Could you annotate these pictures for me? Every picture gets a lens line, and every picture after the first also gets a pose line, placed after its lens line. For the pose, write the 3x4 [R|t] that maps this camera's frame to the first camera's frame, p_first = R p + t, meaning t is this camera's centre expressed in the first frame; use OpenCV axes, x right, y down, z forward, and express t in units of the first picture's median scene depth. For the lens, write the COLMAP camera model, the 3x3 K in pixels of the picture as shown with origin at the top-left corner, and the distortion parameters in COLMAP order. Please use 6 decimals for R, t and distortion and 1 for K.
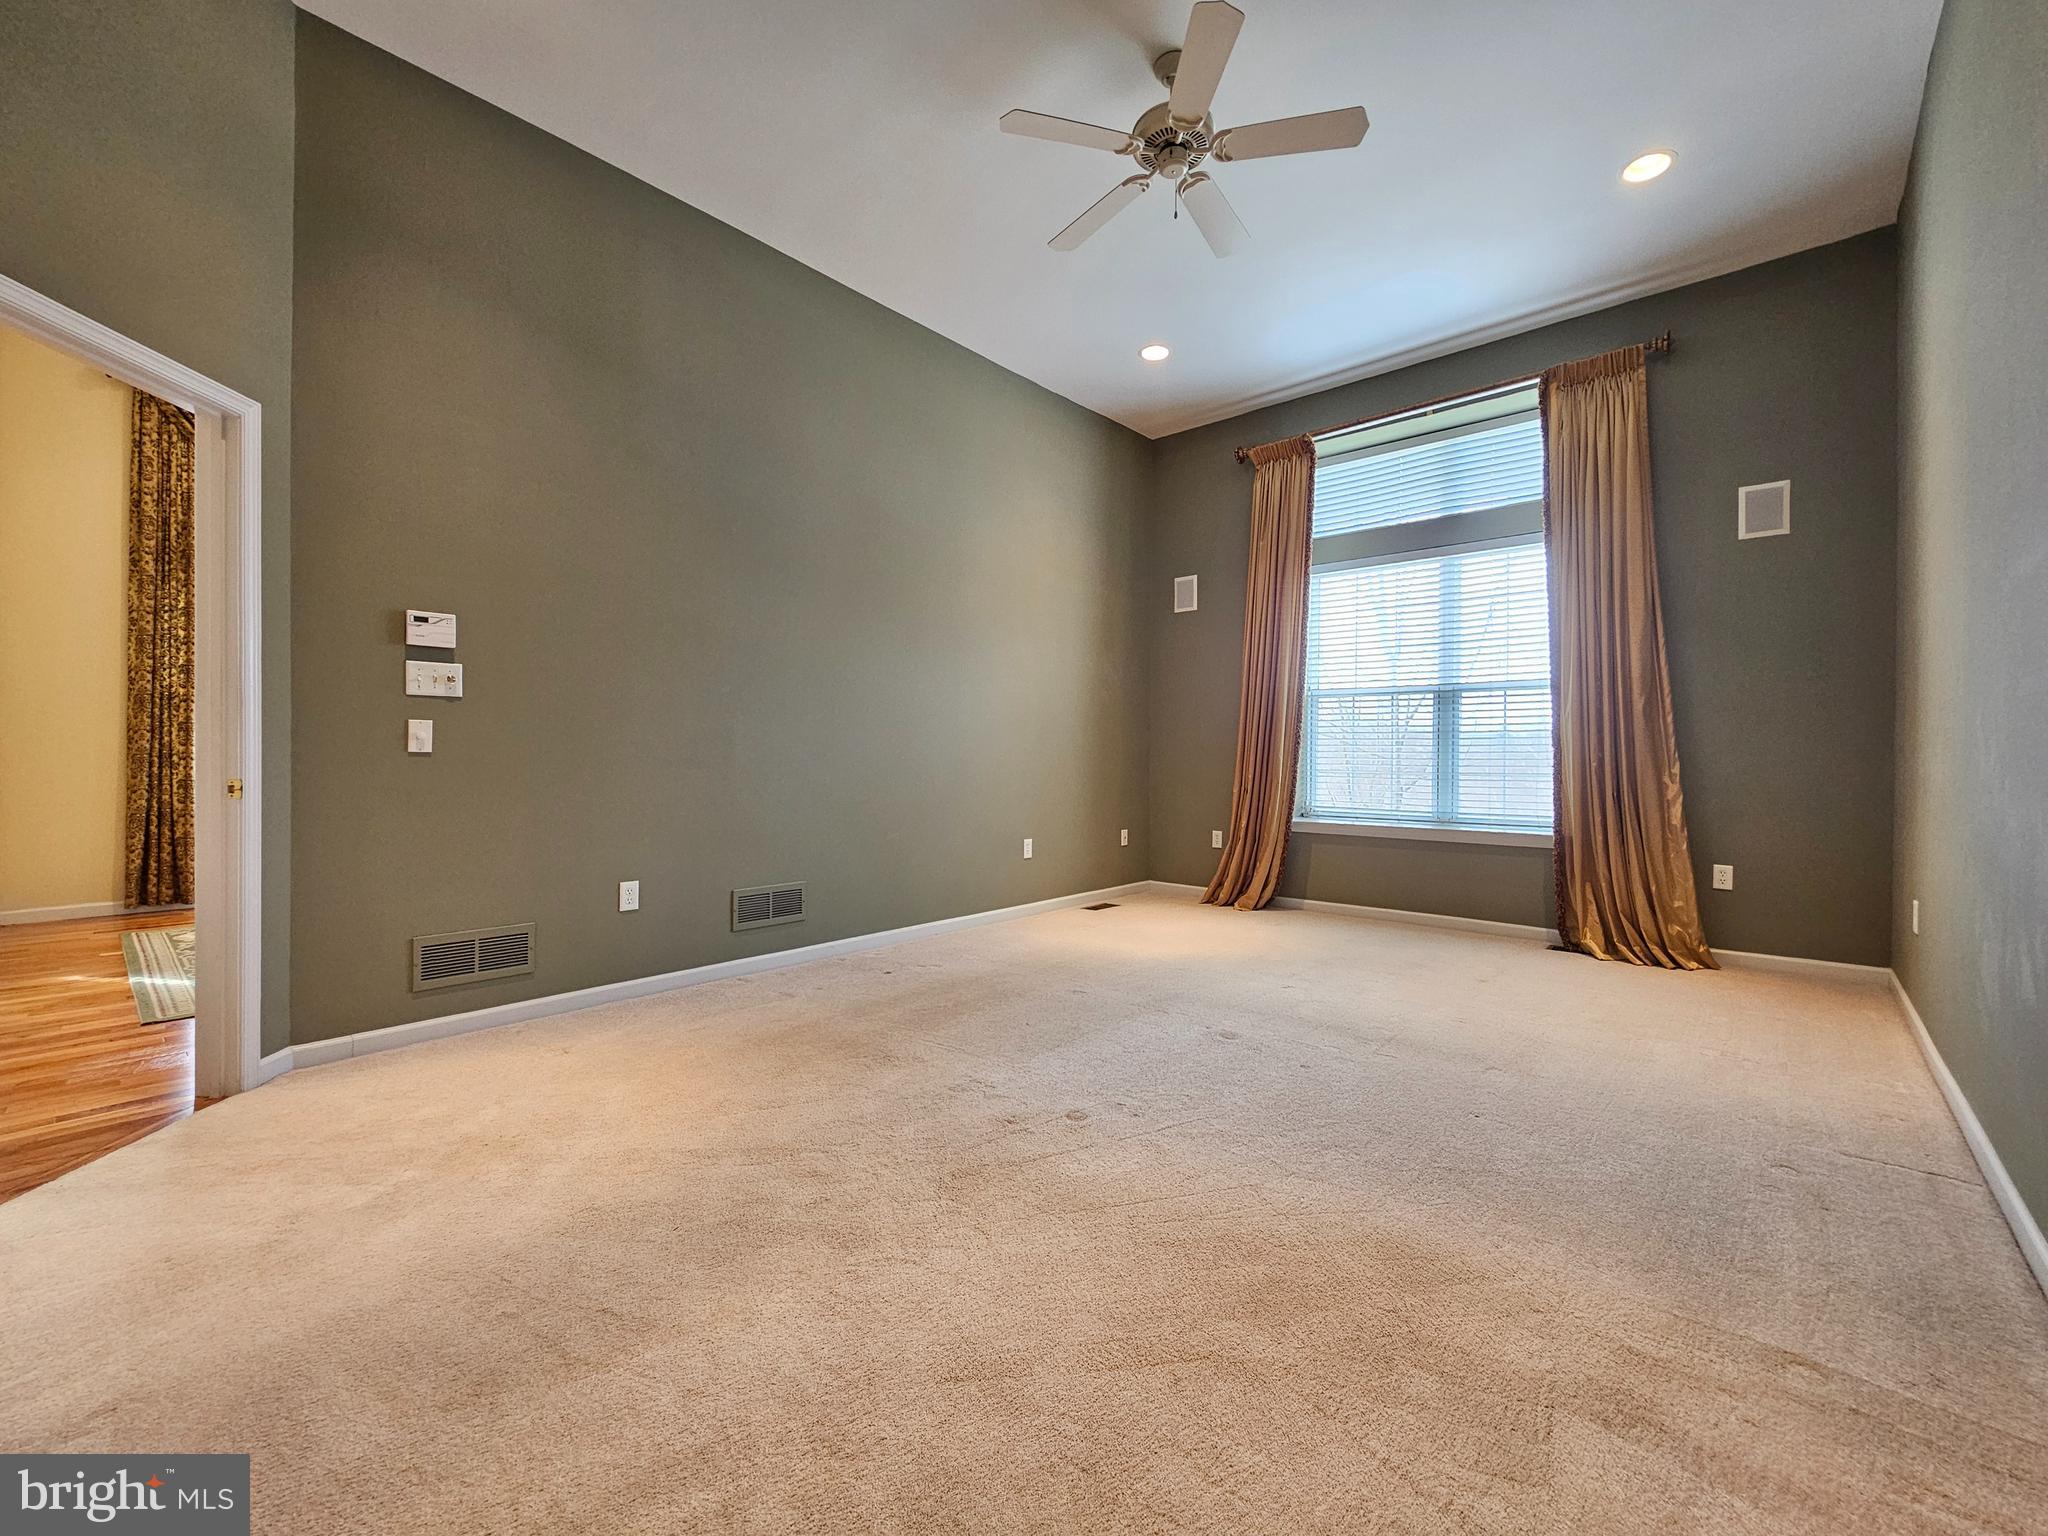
lens RADIAL K [[844.2, 0, 1028.4], [0, 844.2, 763.7], [0, 0, 1]] dist [-0.001075, 0.000423]
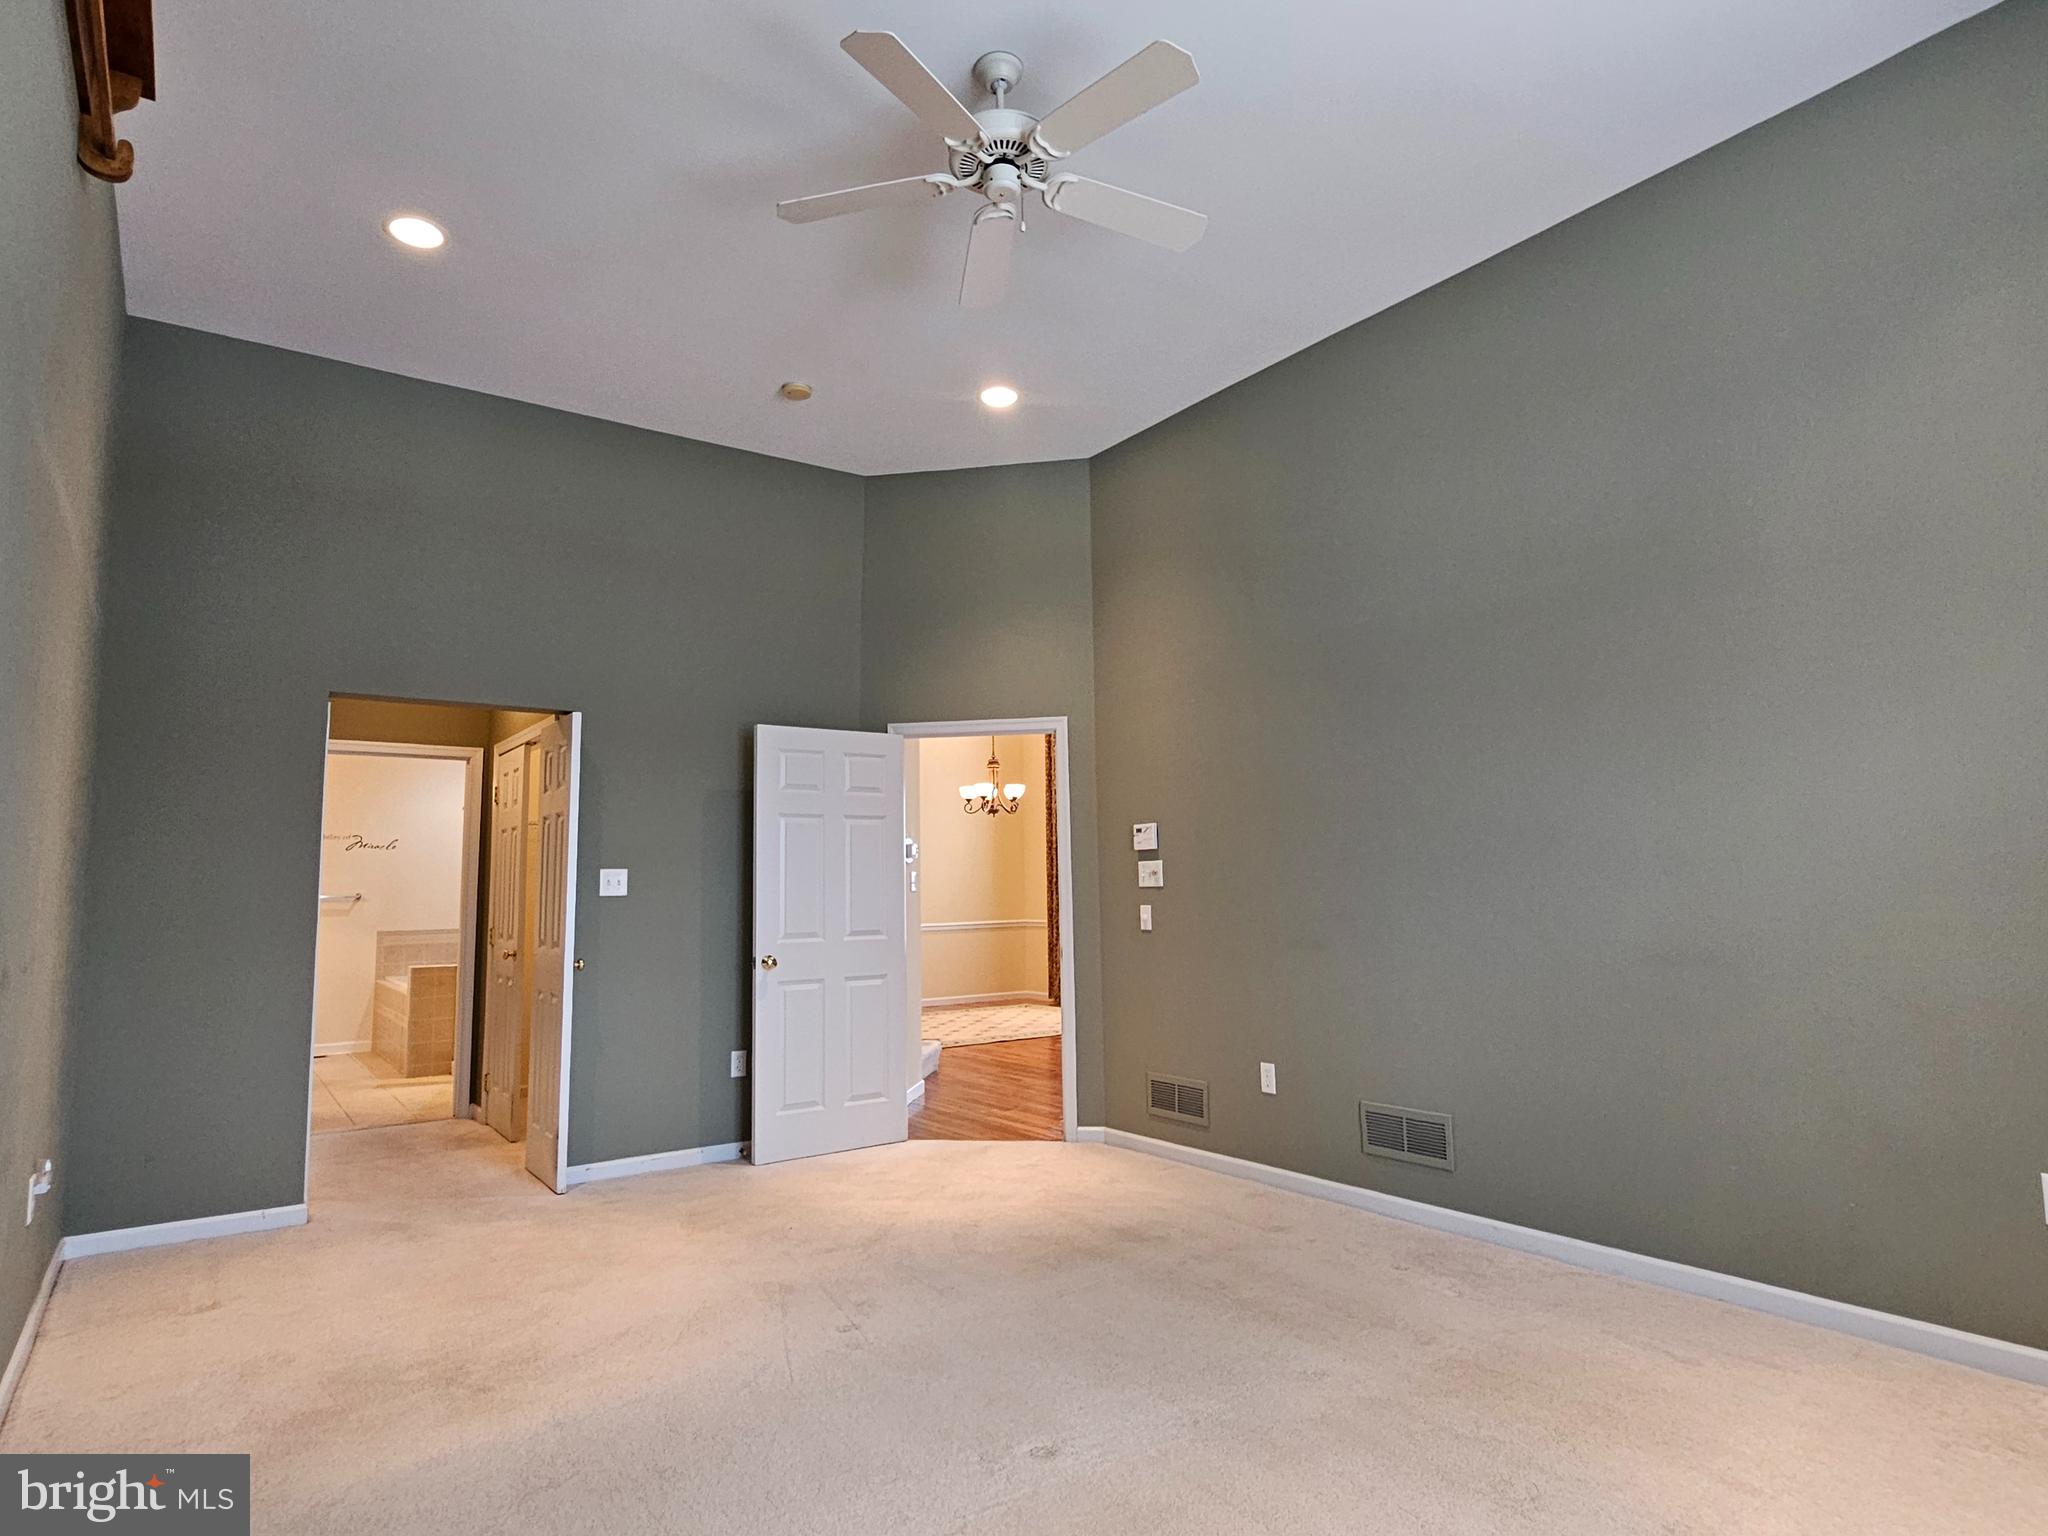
lens RADIAL K [[1158.8, 0, 1015.5], [0, 1158.8, 767.7], [0, 0, 1]] dist [-0.004965, -0.001187]
pose [[-0.226229, -0.110488, -0.967788, 1.112086], [0.003582, 0.993445, -0.114254, -0.059111], [0.974068, -0.029314, -0.224350, 1.208448]]
